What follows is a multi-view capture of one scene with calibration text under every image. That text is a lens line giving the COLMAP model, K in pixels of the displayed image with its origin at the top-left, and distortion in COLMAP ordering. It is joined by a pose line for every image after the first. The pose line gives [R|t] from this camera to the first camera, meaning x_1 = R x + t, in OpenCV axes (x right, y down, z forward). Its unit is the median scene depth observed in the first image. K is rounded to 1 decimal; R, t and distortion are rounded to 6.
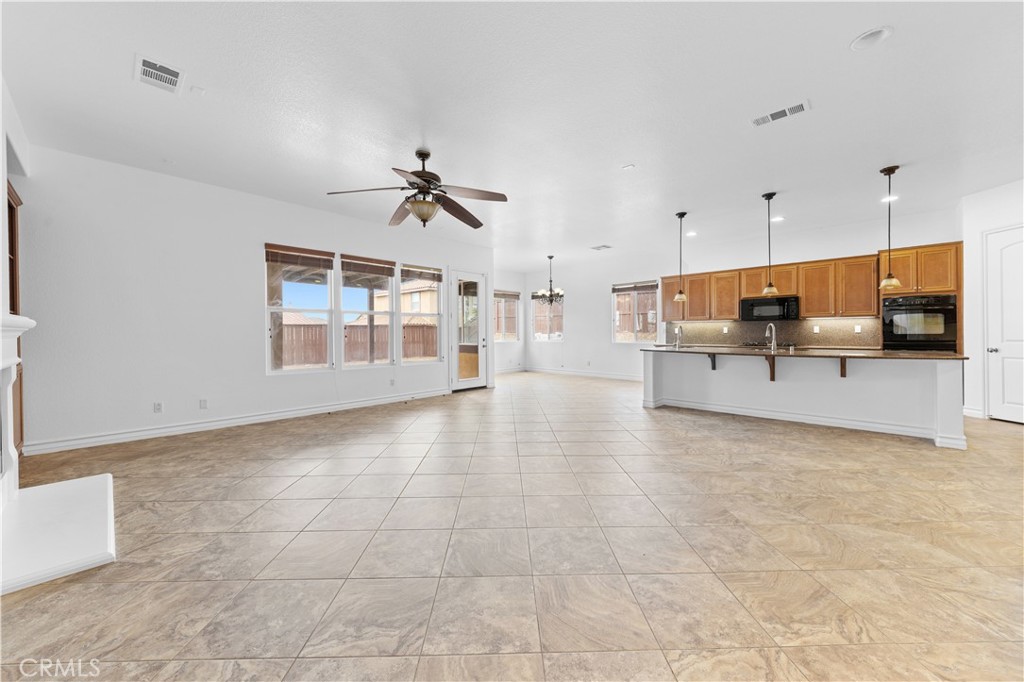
lens RADIAL K [[382.1, 0, 513.6], [0, 382.1, 334.3], [0, 0, 1]] dist [0.001580, 0.000438]
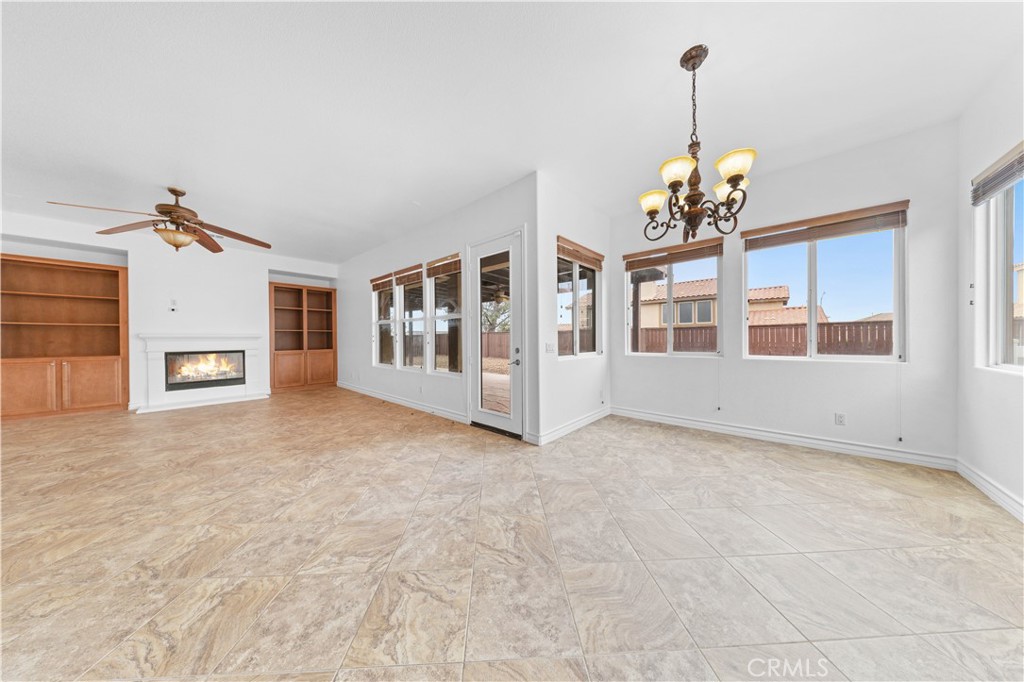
lens RADIAL K [[295.8, 0, 512.0], [0, 295.8, 341.0], [0, 0, 1]] dist [-0.000398, -0.000162]
pose [[0.030700, 0.013442, -0.999438, 0.519098], [0.006112, 0.999888, 0.013636, -0.007402], [0.999510, -0.006527, 0.030615, 1.469580]]
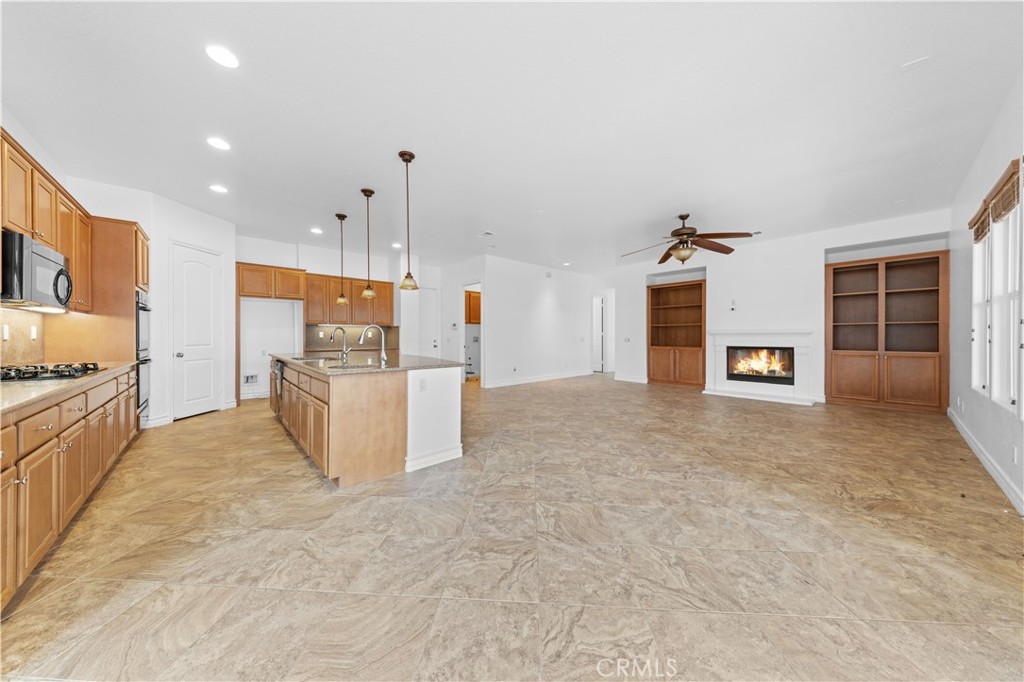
lens RADIAL K [[333.6, 0, 504.3], [0, 333.6, 337.1], [0, 0, 1]] dist [0.001382, 0.000047]
pose [[-0.995229, 0.003078, 0.097517, 0.231990], [0.003419, 0.999989, 0.003333, -0.005880], [-0.097506, 0.003651, -0.995228, 1.720915]]
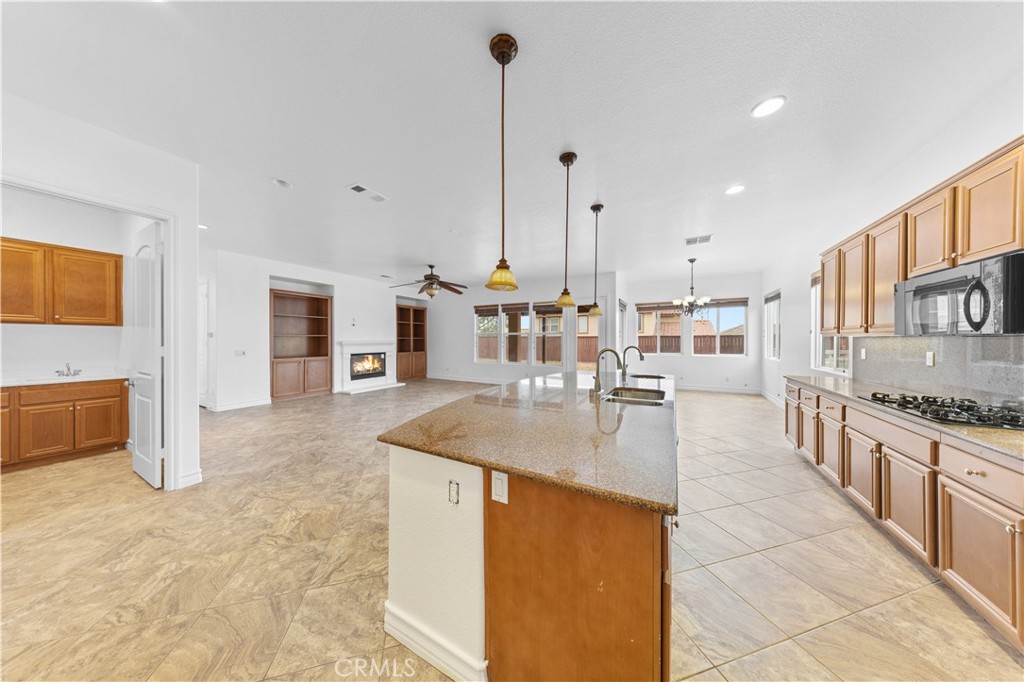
lens RADIAL K [[295.8, 0, 512.0], [0, 295.8, 341.0], [0, 0, 1]] dist [-0.000398, -0.000162]
pose [[0.249352, 0.008016, -0.968380, 1.101732], [-0.002527, 0.999968, 0.007627, -0.039774], [0.968410, 0.000545, 0.249364, 0.744088]]
